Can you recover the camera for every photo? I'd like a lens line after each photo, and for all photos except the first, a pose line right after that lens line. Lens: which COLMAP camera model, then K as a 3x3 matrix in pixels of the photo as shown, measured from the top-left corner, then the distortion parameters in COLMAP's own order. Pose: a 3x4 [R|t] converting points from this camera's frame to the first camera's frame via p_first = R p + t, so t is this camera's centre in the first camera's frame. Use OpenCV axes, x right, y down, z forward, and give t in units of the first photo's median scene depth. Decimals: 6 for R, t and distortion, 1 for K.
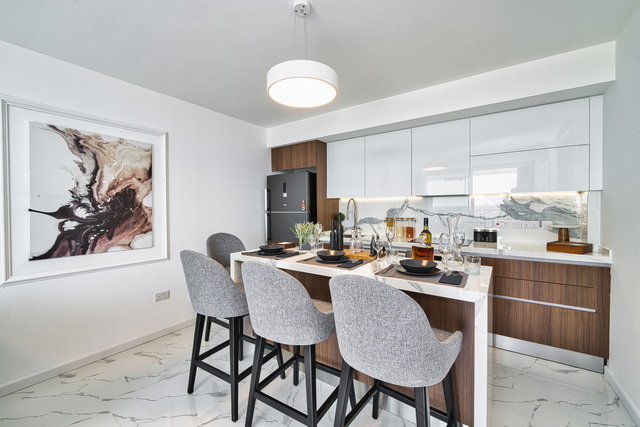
lens RADIAL K [[260.4, 0, 322.1], [0, 260.4, 212.7], [0, 0, 1]] dist [-0.010411, 0.001171]
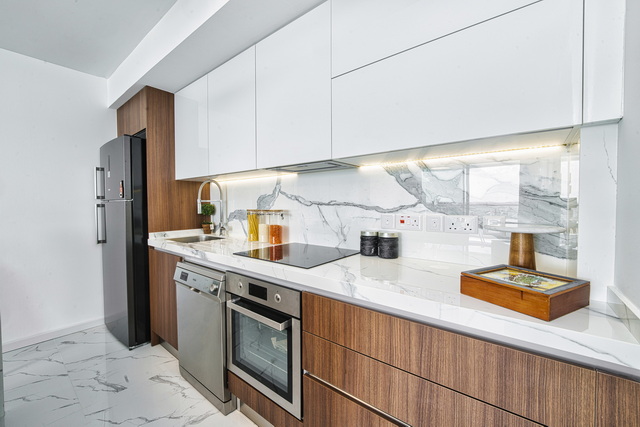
lens RADIAL K [[260.4, 0, 319.4], [0, 260.4, 211.8], [0, 0, 1]] dist [-0.010411, 0.001171]
pose [[0.997728, 0.009907, -0.066642, 0.557719], [-0.009528, 0.999937, 0.006005, 0.023604], [0.066697, -0.005356, 0.997759, 0.497703]]
